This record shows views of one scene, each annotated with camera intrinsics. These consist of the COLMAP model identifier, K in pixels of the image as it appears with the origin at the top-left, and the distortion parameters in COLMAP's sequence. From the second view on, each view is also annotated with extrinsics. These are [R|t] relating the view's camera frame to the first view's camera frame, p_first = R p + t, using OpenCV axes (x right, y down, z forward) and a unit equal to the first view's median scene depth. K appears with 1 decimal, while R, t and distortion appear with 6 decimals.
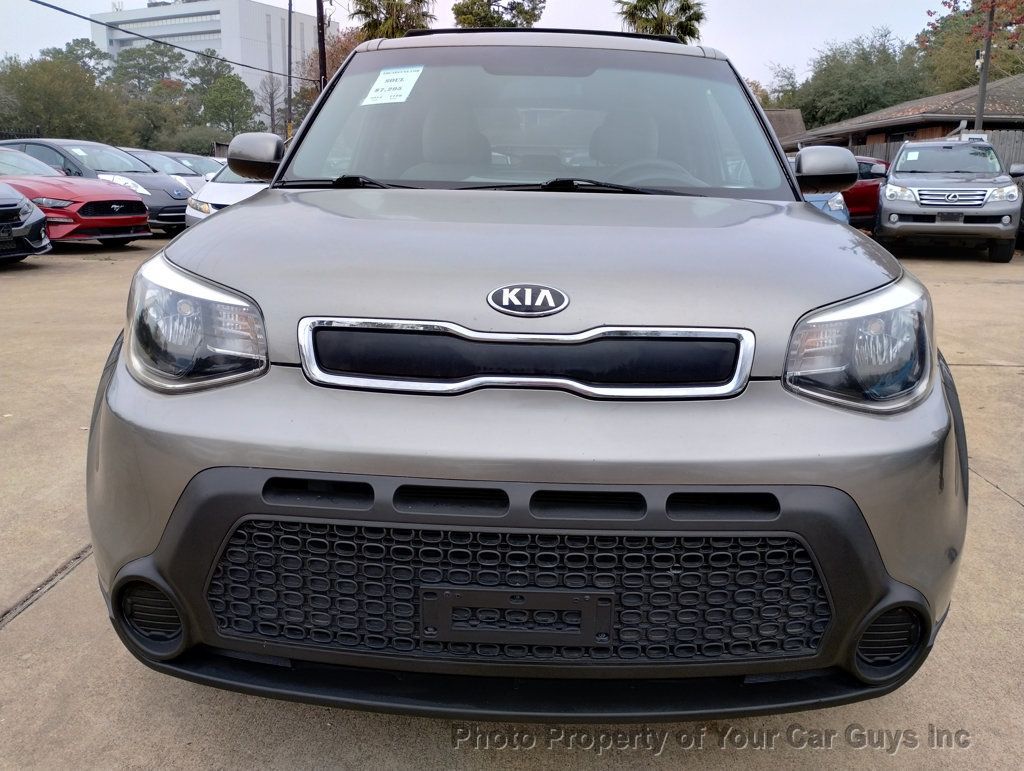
lens RADIAL K [[851.6, 0, 515.1], [0, 851.6, 374.4], [0, 0, 1]] dist [0.068132, -0.100229]
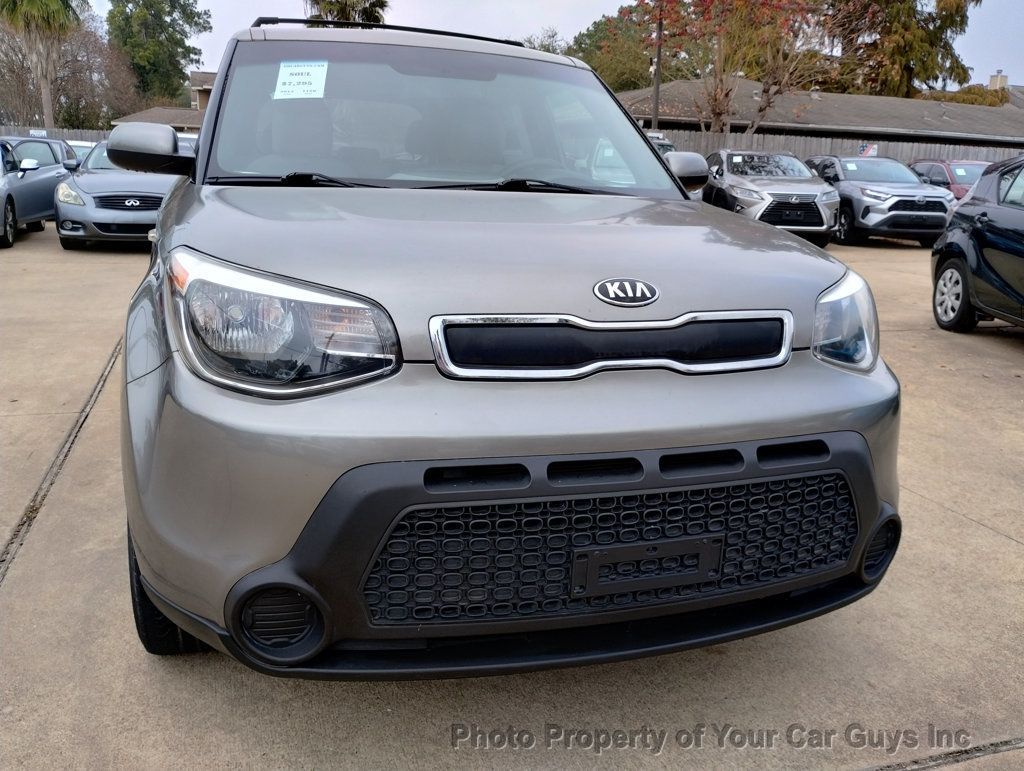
lens RADIAL K [[865.1, 0, 508.1], [0, 865.1, 373.6], [0, 0, 1]] dist [0.070620, -0.114968]
pose [[0.938888, -0.065405, 0.337951, -0.397455], [0.062070, 0.997858, 0.020679, -0.008985], [-0.338580, 0.001562, 0.940936, -0.030302]]
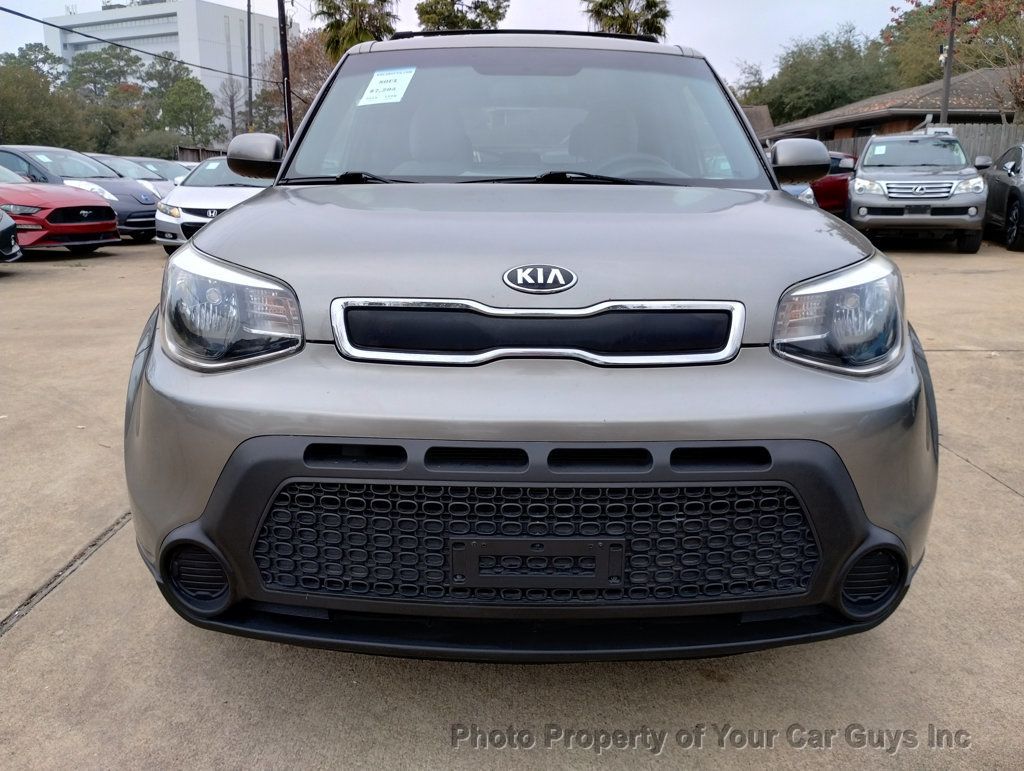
lens RADIAL K [[865.1, 0, 508.1], [0, 865.1, 373.6], [0, 0, 1]] dist [0.070620, -0.114968]
pose [[0.999455, -0.020857, 0.025573, -0.042785], [0.020986, 0.999768, -0.004770, 0.029940], [-0.025467, 0.005304, 0.999662, -0.088709]]
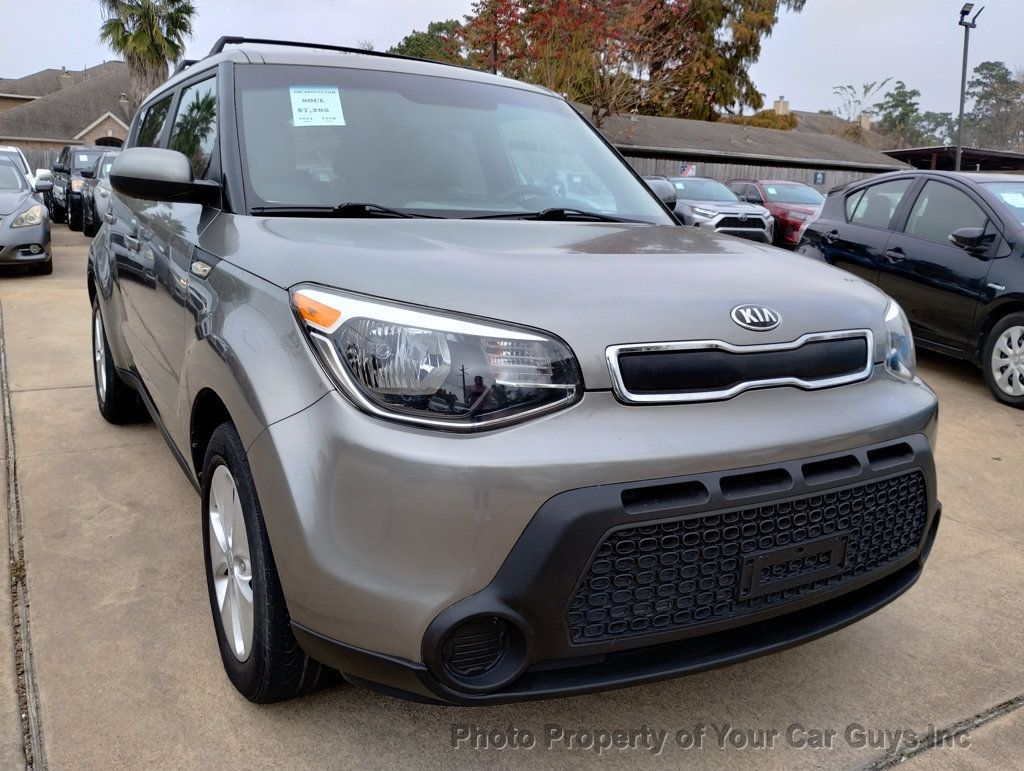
lens RADIAL K [[866.6, 0, 512.0], [0, 866.6, 385.5], [0, 0, 1]] dist [0.066135, -0.101834]
pose [[0.843895, -0.103477, 0.526434, -0.720333], [0.100638, 0.994338, 0.034124, -0.050336], [-0.526984, 0.024182, 0.849531, 0.079105]]
